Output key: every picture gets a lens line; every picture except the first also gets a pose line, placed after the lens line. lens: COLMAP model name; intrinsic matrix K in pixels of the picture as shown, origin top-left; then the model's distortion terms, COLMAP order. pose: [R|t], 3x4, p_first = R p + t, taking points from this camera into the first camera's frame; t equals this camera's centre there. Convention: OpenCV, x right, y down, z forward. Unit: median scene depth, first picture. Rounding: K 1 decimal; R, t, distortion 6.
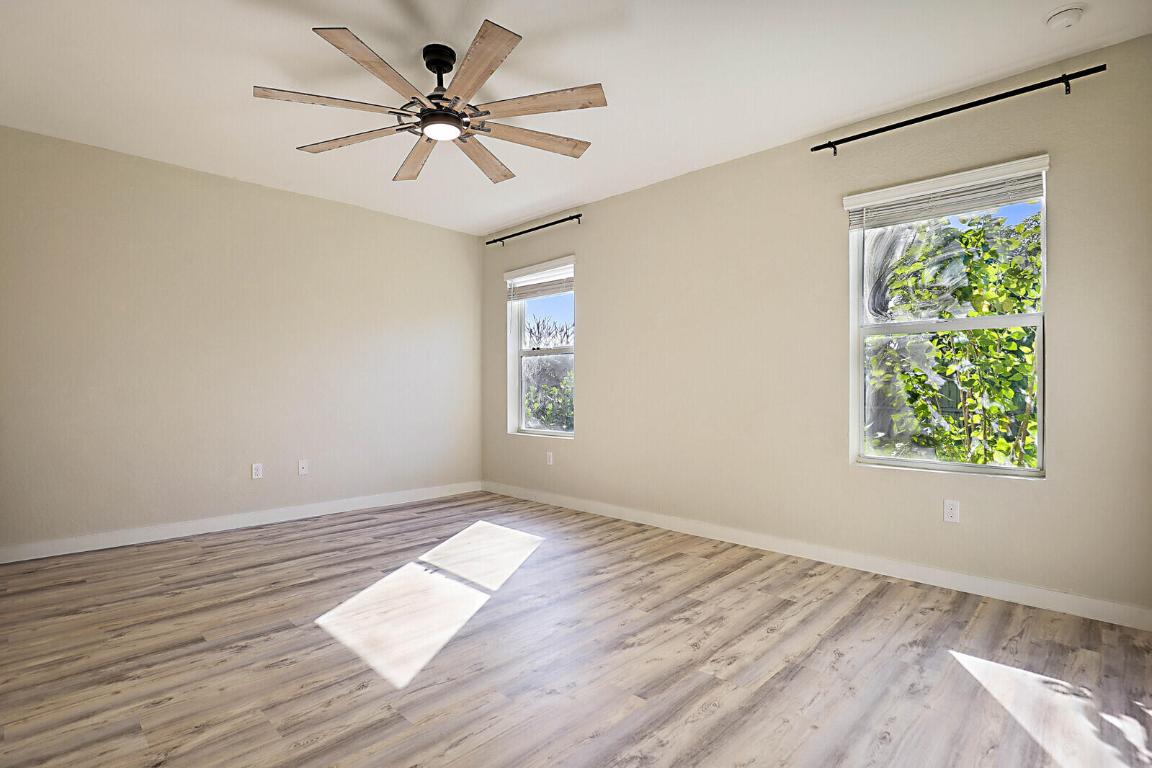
lens RADIAL K [[556.6, 0, 552.9], [0, 556.6, 384.8], [0, 0, 1]] dist [-0.026814, 0.003598]
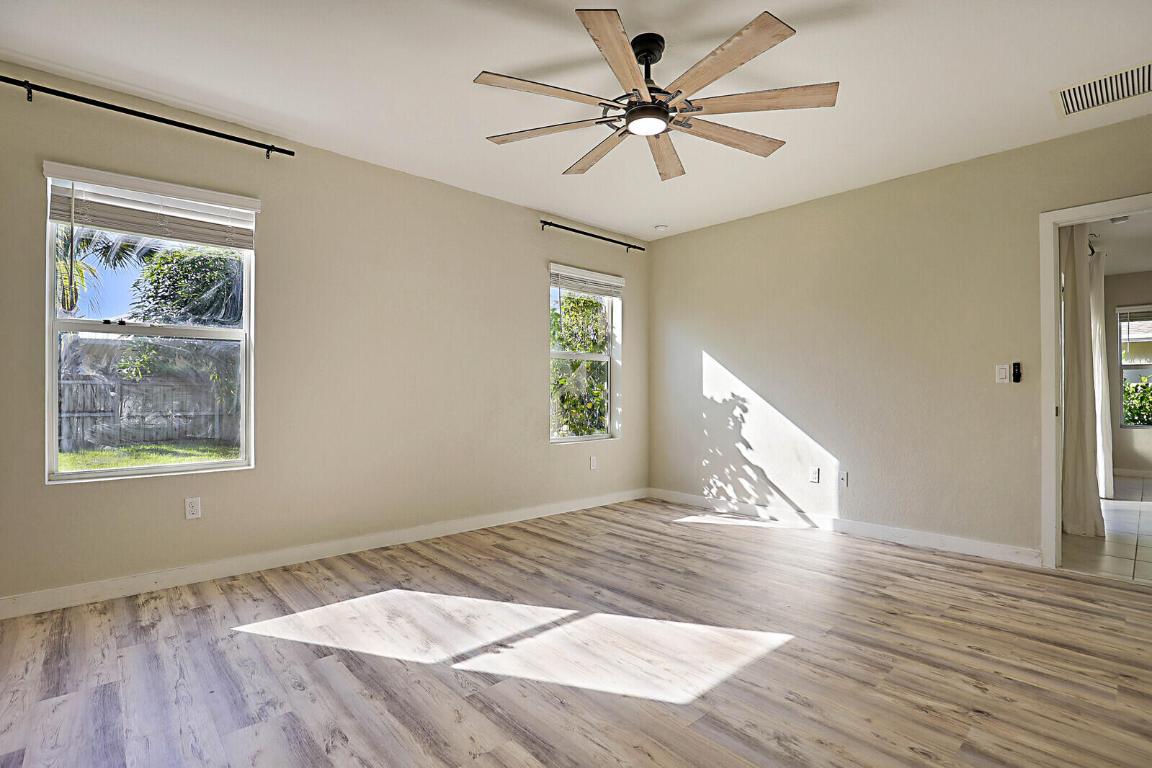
lens RADIAL K [[534.0, 0, 583.5], [0, 534.0, 391.2], [0, 0, 1]] dist [-0.033232, 0.000888]
pose [[0.038698, 0.006515, 0.999230, -0.899438], [-0.007065, 0.999956, -0.006246, 0.005763], [-0.999226, -0.006818, 0.038742, 0.865748]]
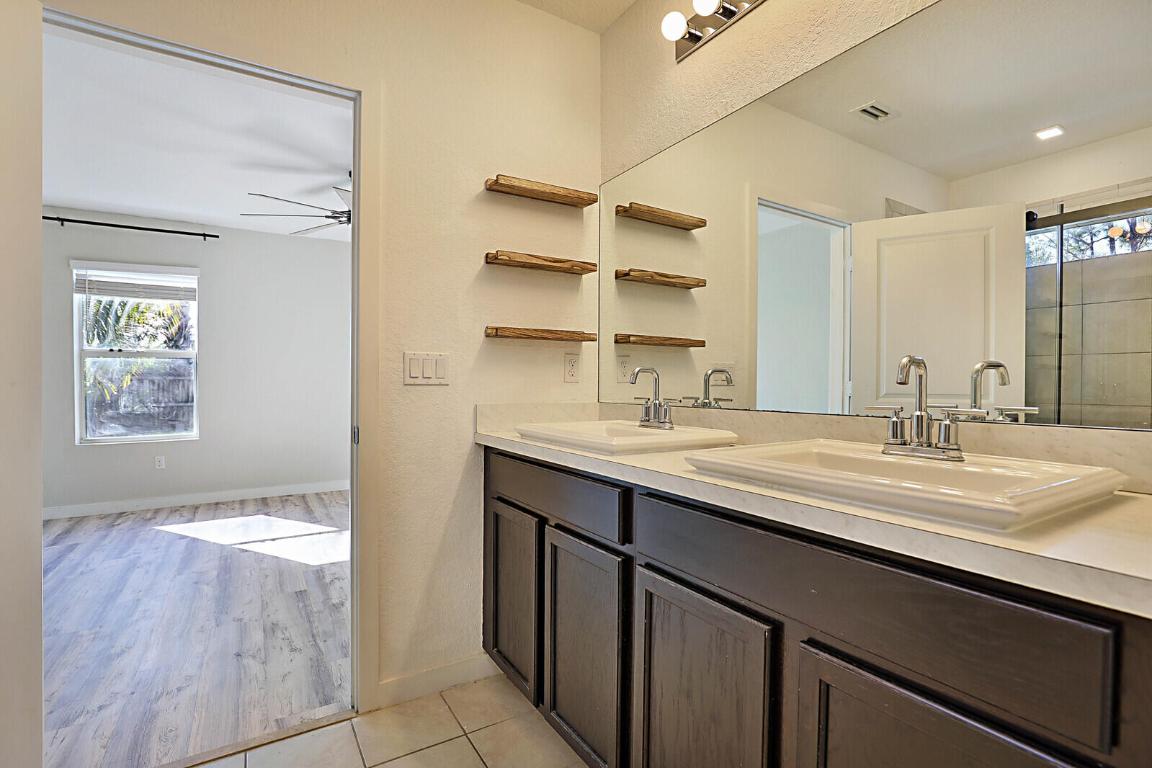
lens RADIAL K [[556.6, 0, 582.1], [0, 556.6, 382.3], [0, 0, 1]] dist [-0.026814, 0.003598]
pose [[0.241476, 0.004016, 0.970398, -1.236887], [0.001049, 0.999990, -0.004399, -0.011559], [-0.970406, 0.002080, 0.241469, 0.036476]]
